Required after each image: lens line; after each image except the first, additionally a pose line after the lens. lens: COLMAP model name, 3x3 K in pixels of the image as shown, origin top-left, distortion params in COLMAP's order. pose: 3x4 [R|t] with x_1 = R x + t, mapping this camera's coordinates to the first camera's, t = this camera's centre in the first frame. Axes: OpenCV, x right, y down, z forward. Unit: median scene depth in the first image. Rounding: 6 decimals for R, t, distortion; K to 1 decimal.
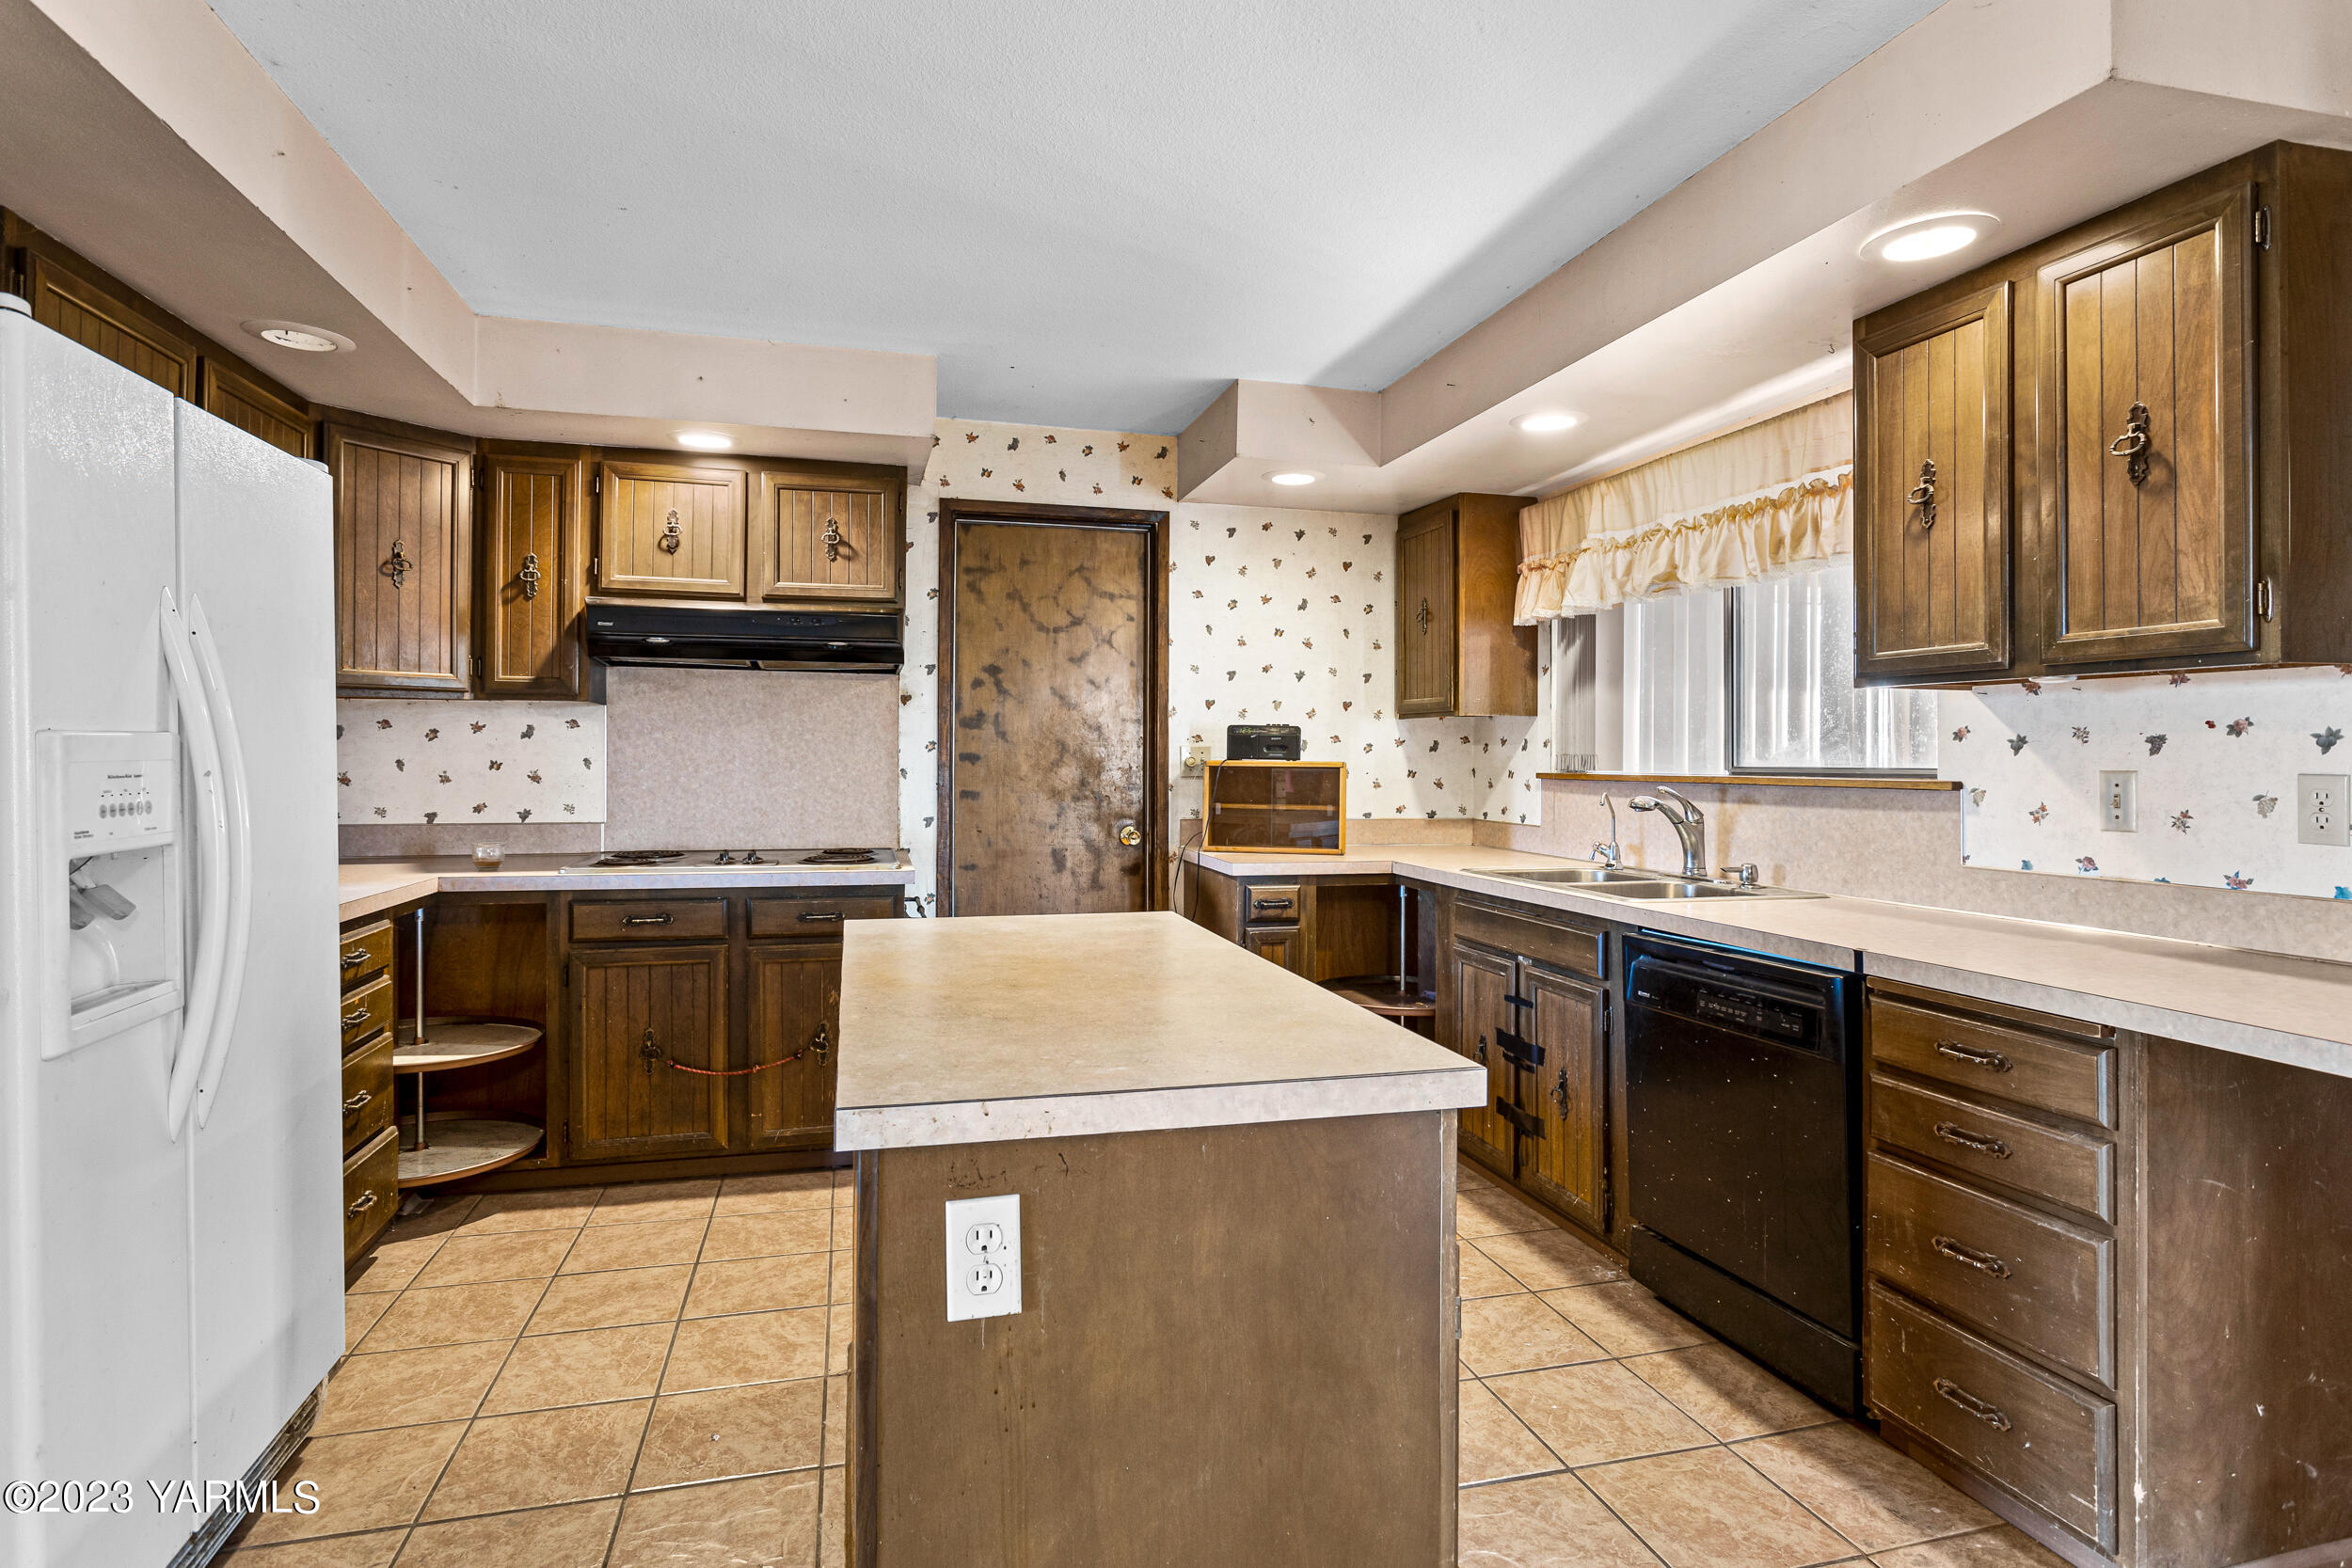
lens RADIAL K [[1181.5, 0, 1108.2], [0, 1181.5, 744.9], [0, 0, 1]] dist [-0.011198, 0.000856]
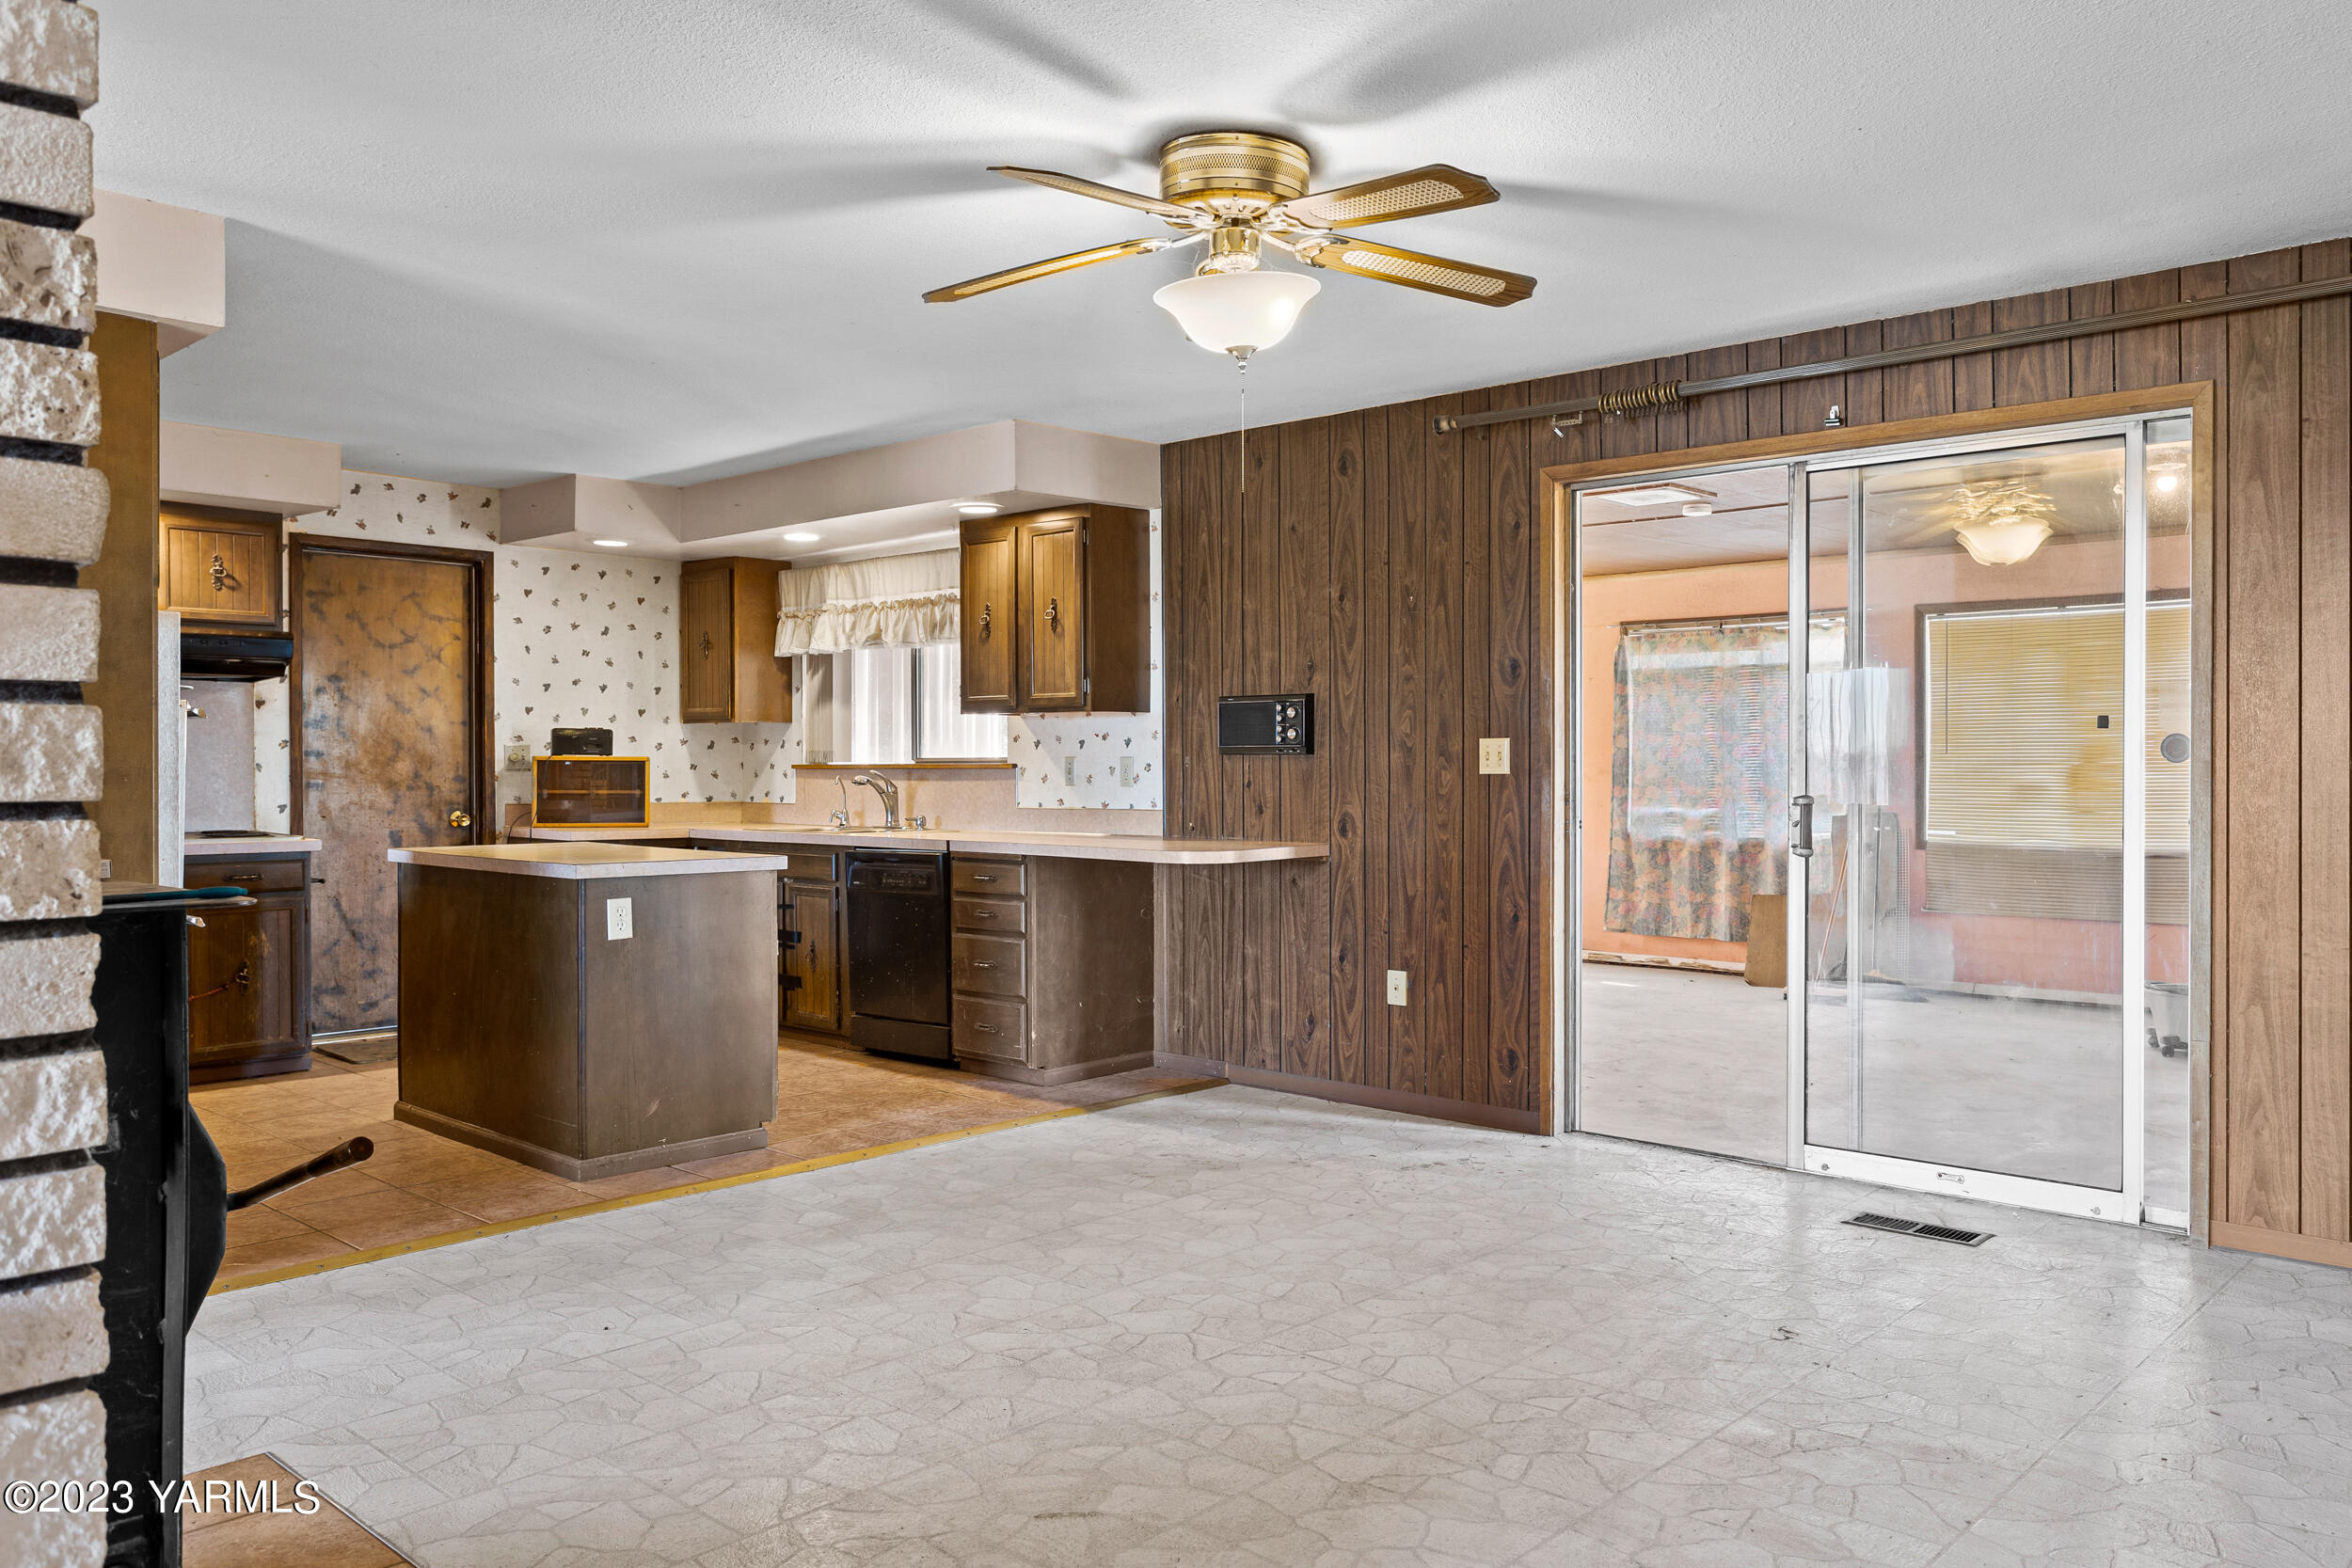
lens RADIAL K [[1765.4, 0, 1353.1], [0, 1765.4, 786.4], [0, 0, 1]] dist [0.003026, 0.007159]
pose [[0.785377, -0.012811, 0.618885, -0.437550], [-0.001591, 0.999741, 0.022714, 0.001561], [-0.619015, -0.018823, 0.785153, -1.123951]]
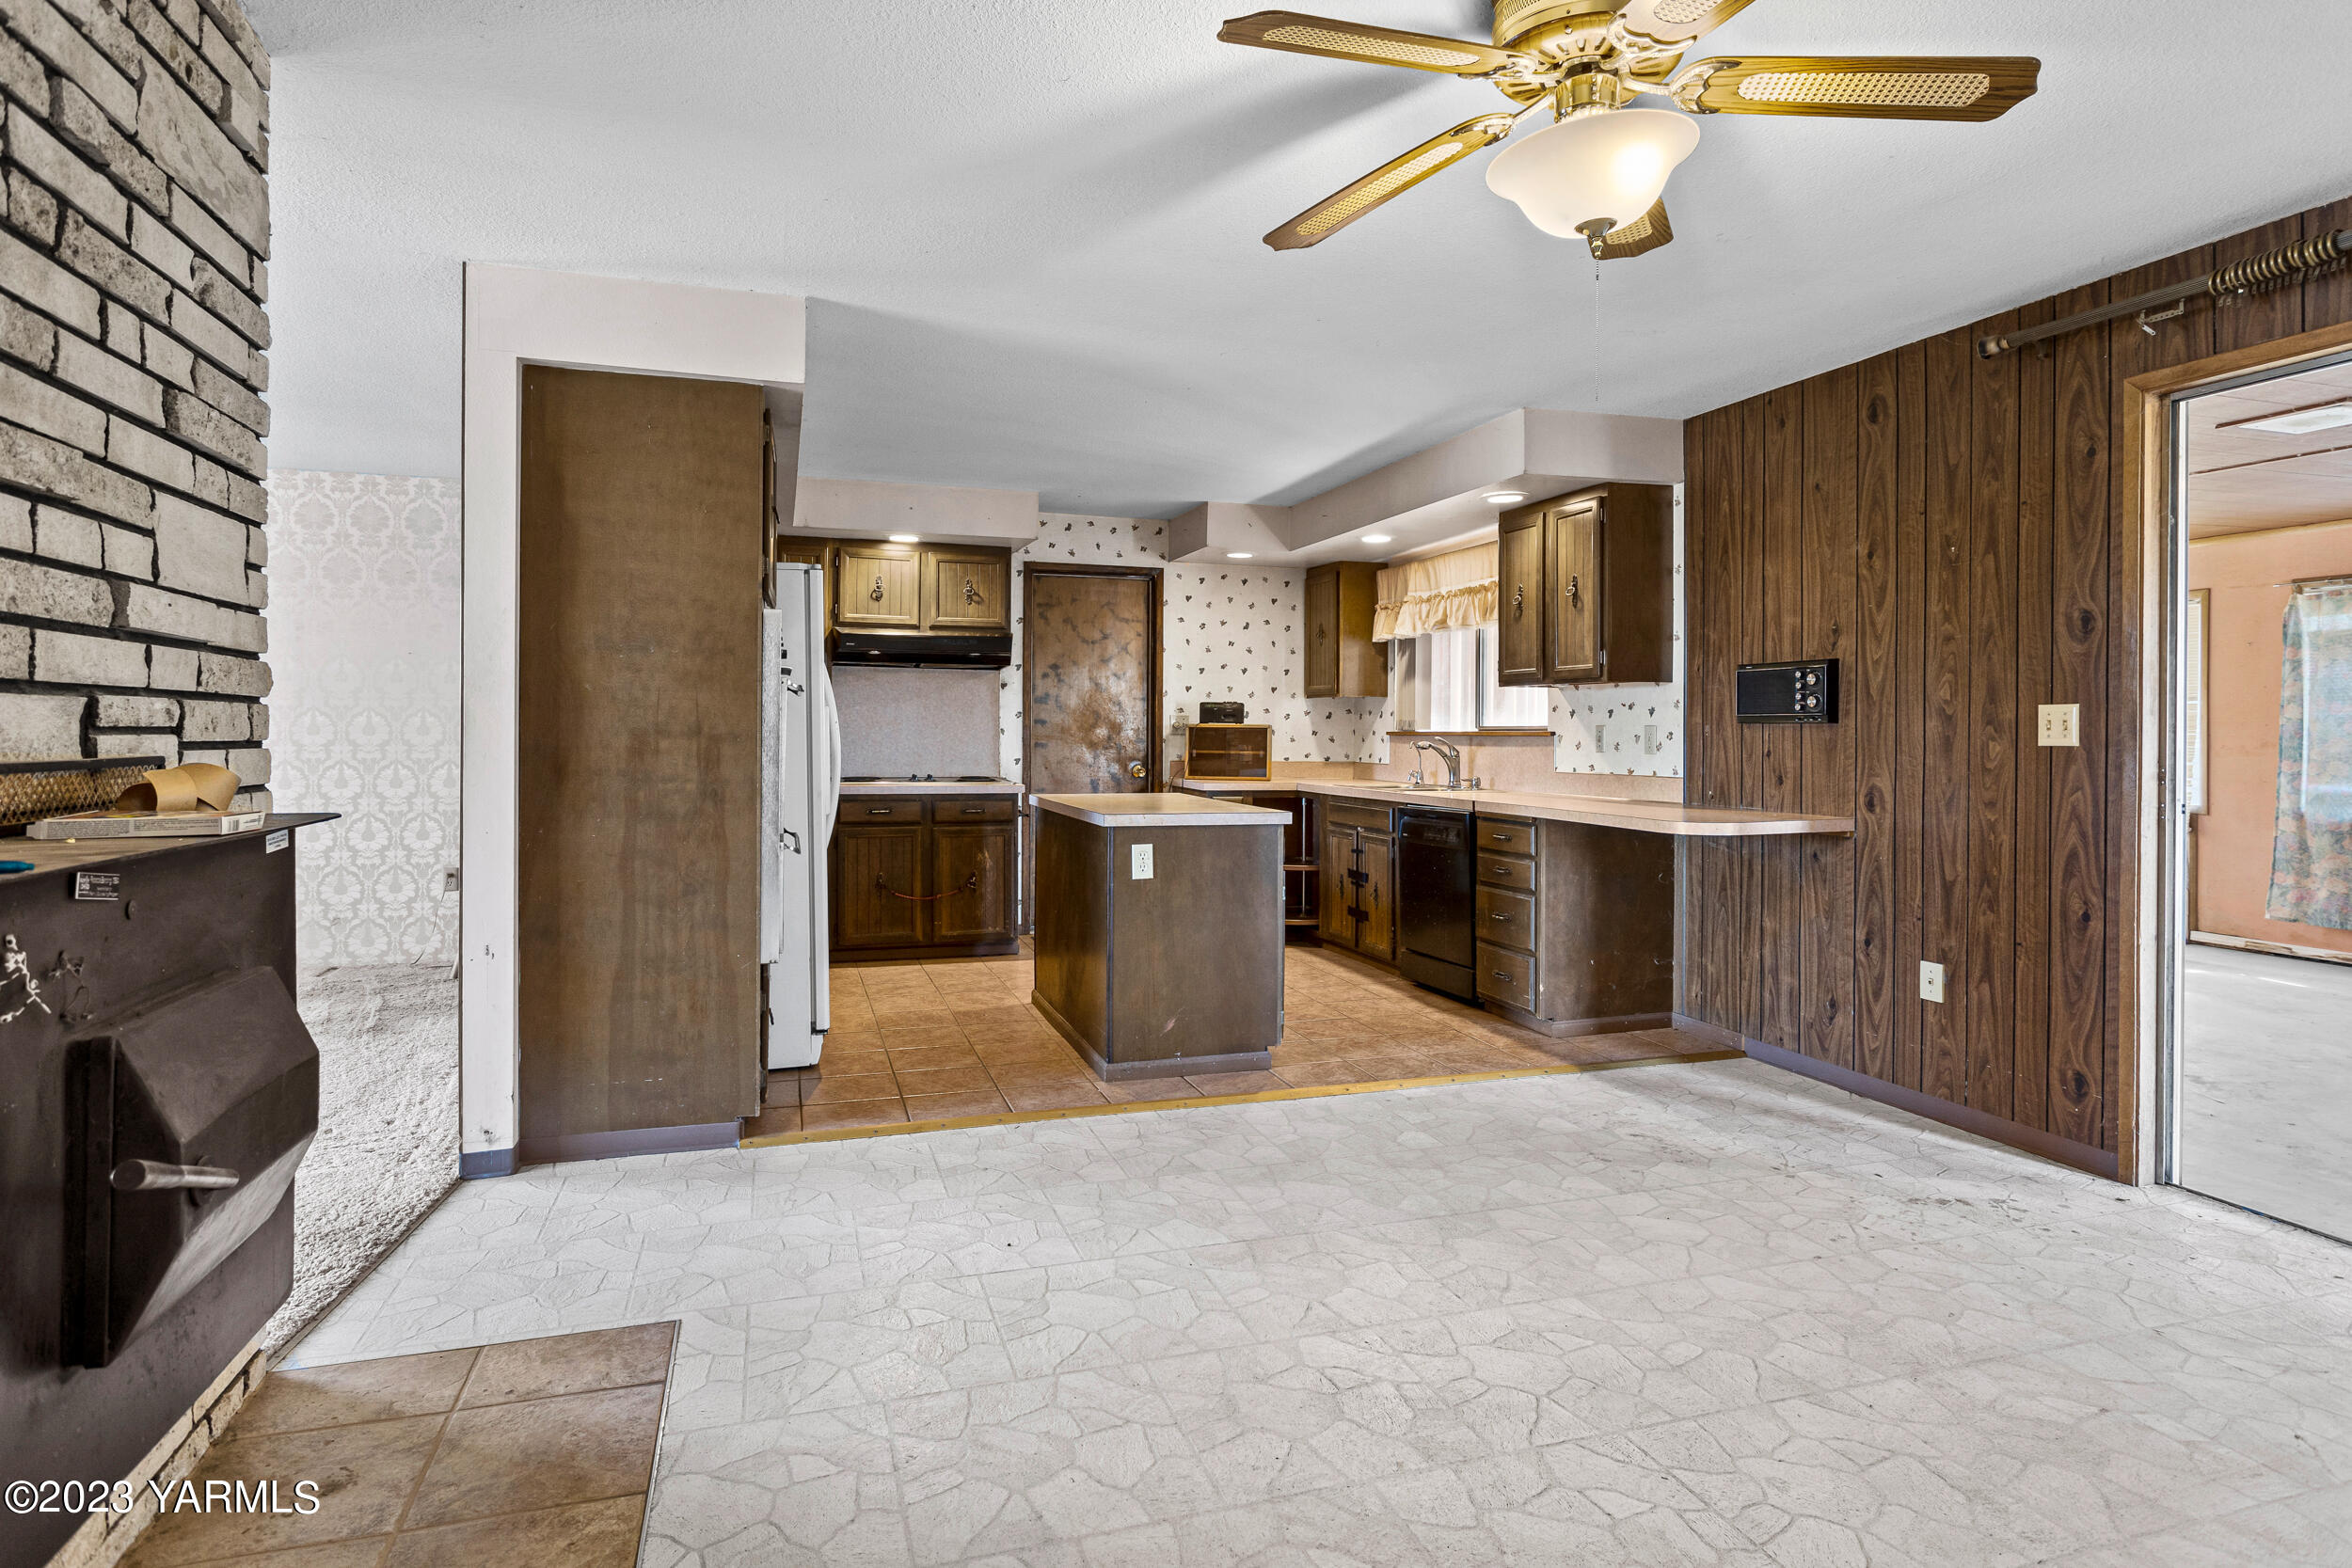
lens RADIAL K [[1316.4, 0, 1176.7], [0, 1316.4, 736.6], [0, 0, 1]] dist [-0.000084, 0.002390]
pose [[0.995112, 0.000096, 0.098754, -0.121885], [-0.001506, 0.999898, 0.014209, 0.005645], [-0.098742, -0.014288, 0.995010, -0.890911]]
